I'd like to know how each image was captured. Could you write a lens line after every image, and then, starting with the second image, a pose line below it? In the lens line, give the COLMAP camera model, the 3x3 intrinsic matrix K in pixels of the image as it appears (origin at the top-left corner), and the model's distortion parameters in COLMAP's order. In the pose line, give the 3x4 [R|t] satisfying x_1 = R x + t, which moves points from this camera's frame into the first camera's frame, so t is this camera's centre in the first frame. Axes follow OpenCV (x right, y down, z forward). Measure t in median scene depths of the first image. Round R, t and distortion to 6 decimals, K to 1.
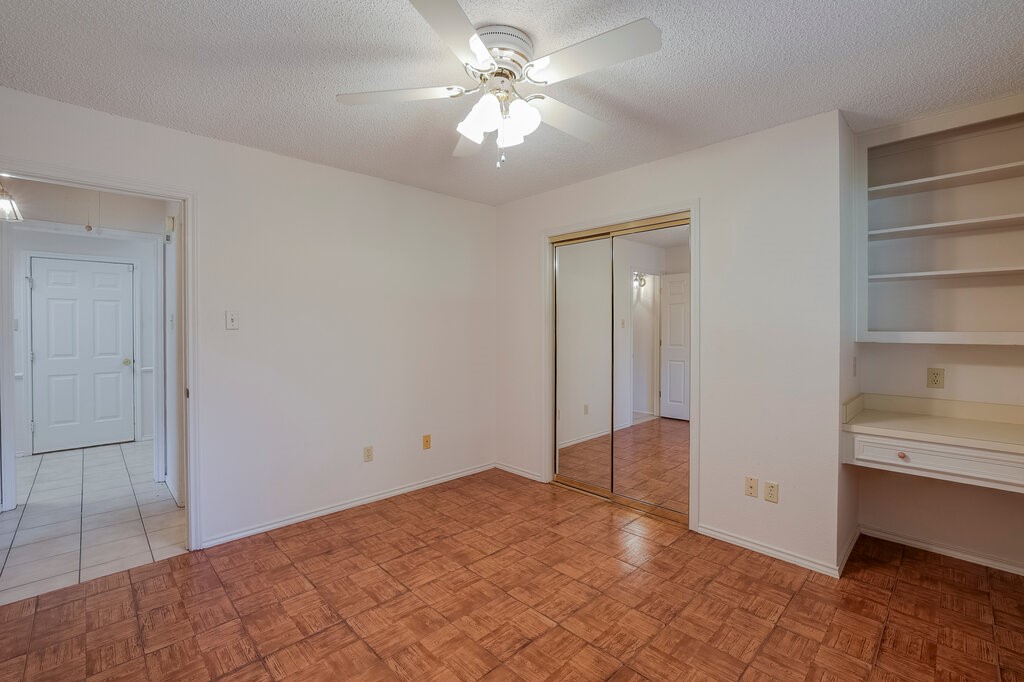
lens RADIAL K [[442.3, 0, 504.7], [0, 442.3, 334.6], [0, 0, 1]] dist [-0.035236, 0.010502]
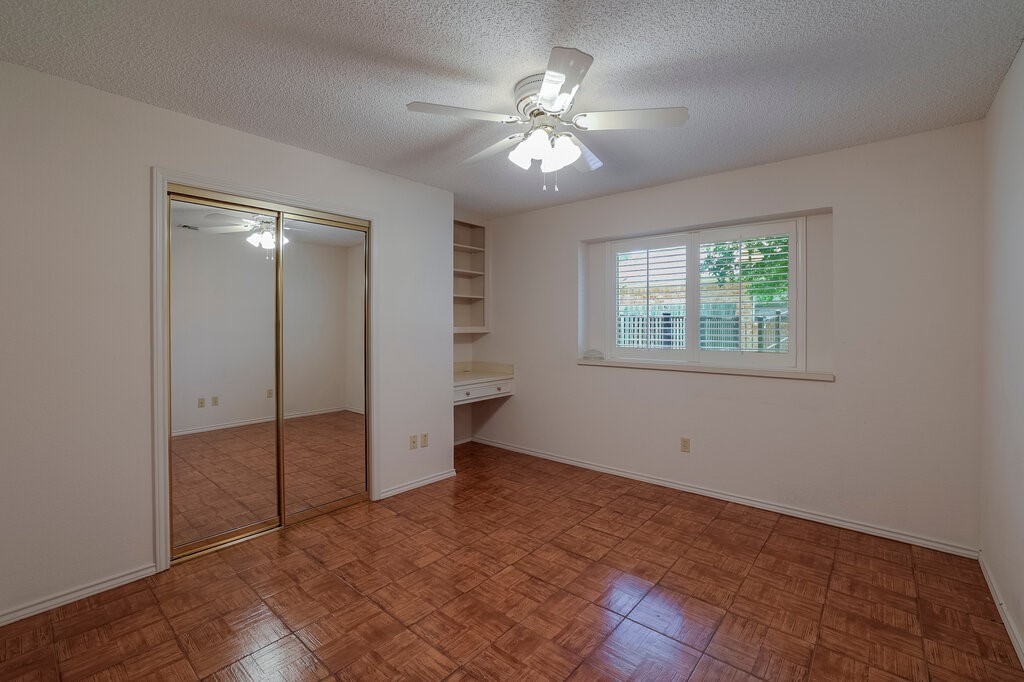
lens RADIAL K [[442.3, 0, 505.4], [0, 442.3, 334.4], [0, 0, 1]] dist [-0.035236, 0.010502]
pose [[-0.077215, -0.019736, 0.996819, -0.921677], [0.013411, 0.999693, 0.020832, -0.011595], [-0.996924, 0.014976, -0.076926, 0.923330]]
